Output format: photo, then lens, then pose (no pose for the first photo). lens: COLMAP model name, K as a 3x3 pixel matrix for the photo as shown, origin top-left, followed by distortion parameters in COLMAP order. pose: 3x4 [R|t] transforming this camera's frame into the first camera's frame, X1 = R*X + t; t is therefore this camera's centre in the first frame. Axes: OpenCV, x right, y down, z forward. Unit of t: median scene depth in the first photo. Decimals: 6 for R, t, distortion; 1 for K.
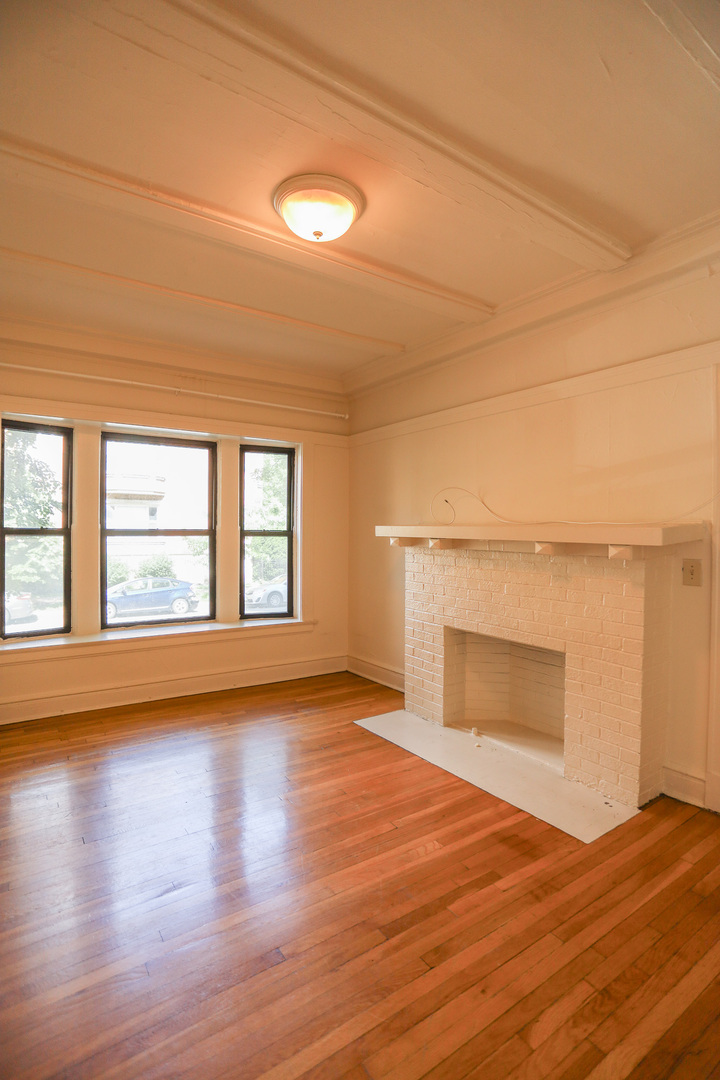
lens RADIAL K [[522.7, 0, 371.0], [0, 522.7, 538.2], [0, 0, 1]] dist [-0.076283, 0.027234]
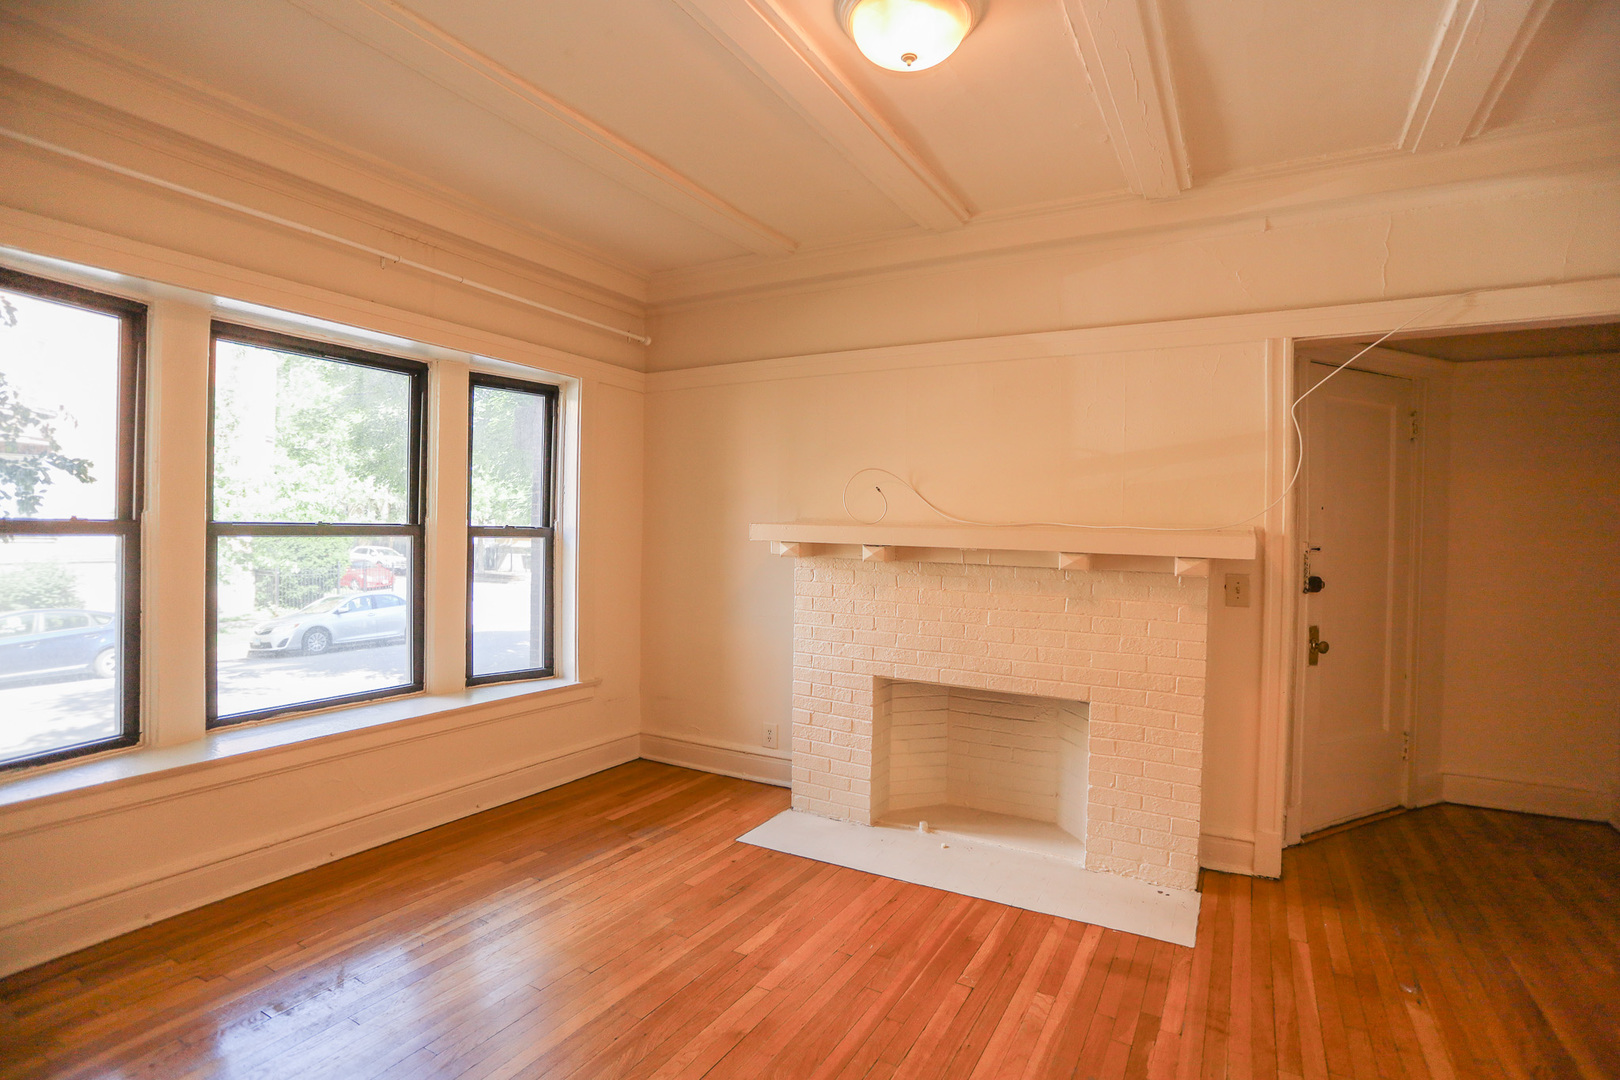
lens RADIAL K [[784.1, 0, 810.0], [0, 784.1, 540.0], [0, 0, 1]] dist [-0.076283, 0.027234]
pose [[0.901858, 0.004816, 0.432007, -0.333279], [-0.008316, 0.999946, 0.006214, -0.010384], [-0.431954, -0.009197, 0.901849, 0.120203]]
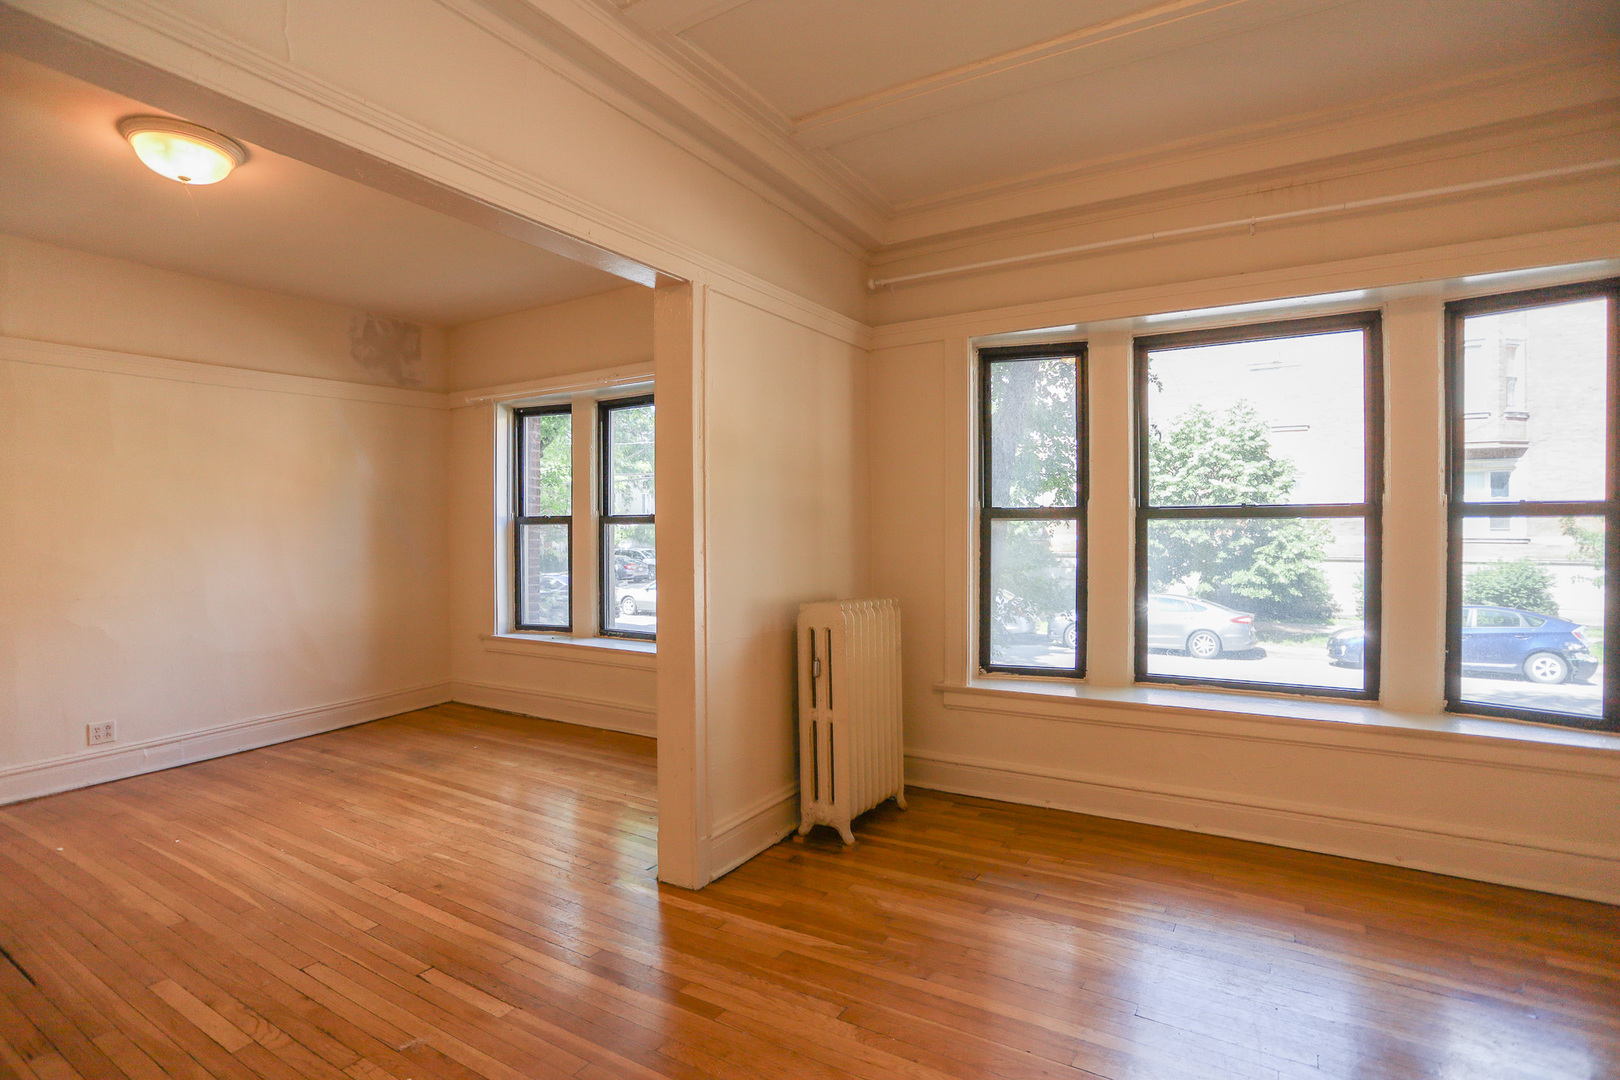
lens RADIAL K [[808.8, 0, 810.0], [0, 808.8, 540.0], [0, 0, 1]] dist [-0.074385, 0.031475]
pose [[0.398417, 0.009018, -0.917160, 0.154171], [-0.000198, 0.999952, 0.009747, 0.010467], [0.917204, -0.003702, 0.398400, 0.318332]]
